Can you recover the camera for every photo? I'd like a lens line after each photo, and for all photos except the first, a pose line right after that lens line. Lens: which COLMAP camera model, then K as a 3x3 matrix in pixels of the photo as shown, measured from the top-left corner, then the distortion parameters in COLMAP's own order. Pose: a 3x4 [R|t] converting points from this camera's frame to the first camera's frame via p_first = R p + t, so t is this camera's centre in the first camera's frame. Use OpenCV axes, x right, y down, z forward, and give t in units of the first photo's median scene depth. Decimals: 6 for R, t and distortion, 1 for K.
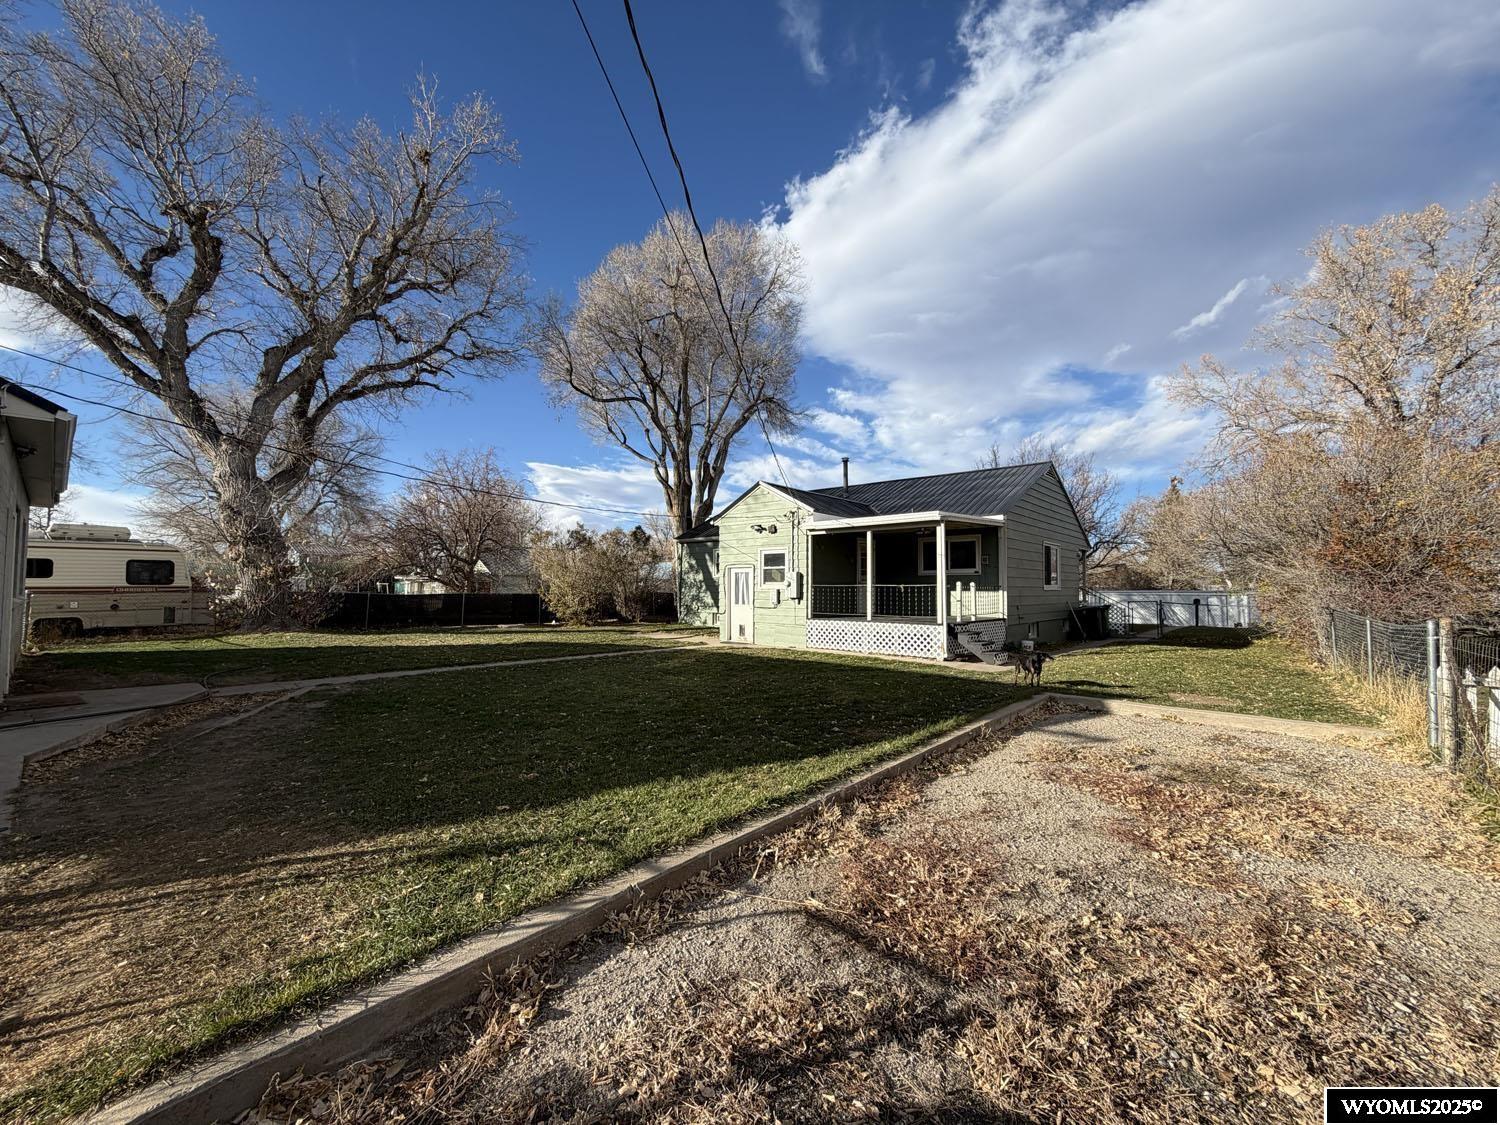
lens RADIAL K [[593.4, 0, 750.0], [0, 593.4, 562.5], [0, 0, 1]] dist [-0.000947, 0.000307]
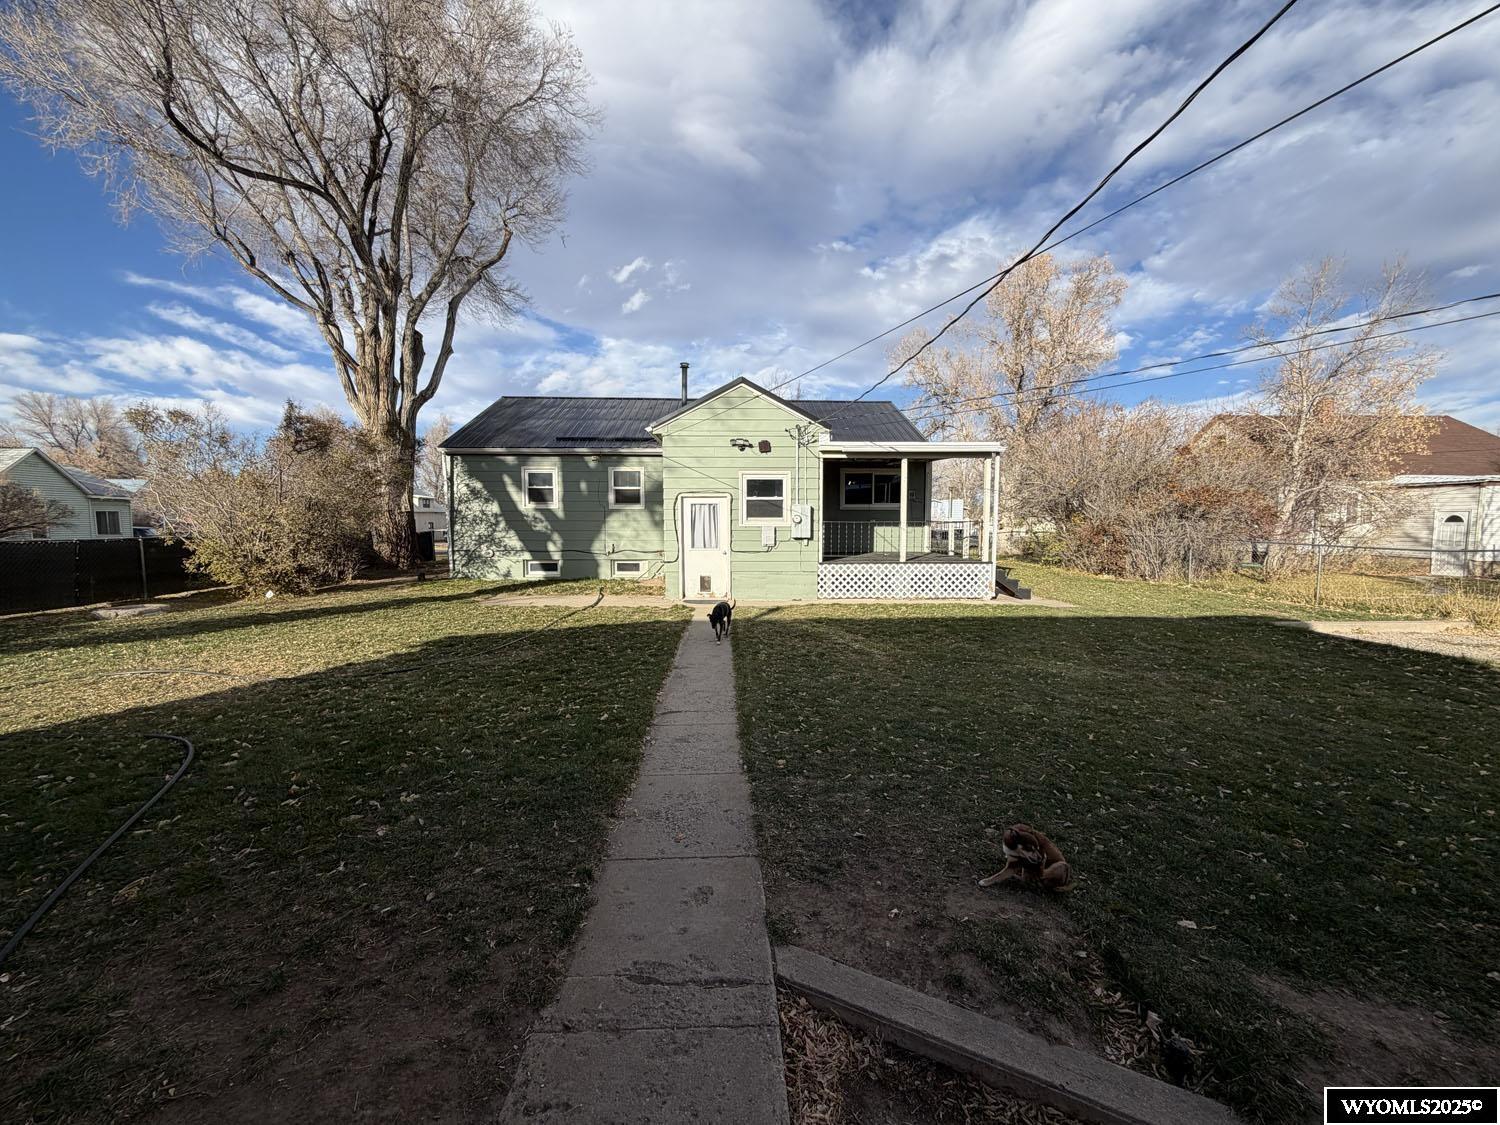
lens RADIAL K [[593.4, 0, 750.0], [0, 593.4, 562.5], [0, 0, 1]] dist [-0.000947, 0.000307]
pose [[0.724871, -0.047920, 0.687216, -0.488232], [-0.028584, 0.994626, 0.099506, 0.015290], [-0.688291, -0.091773, 0.719606, 0.453706]]
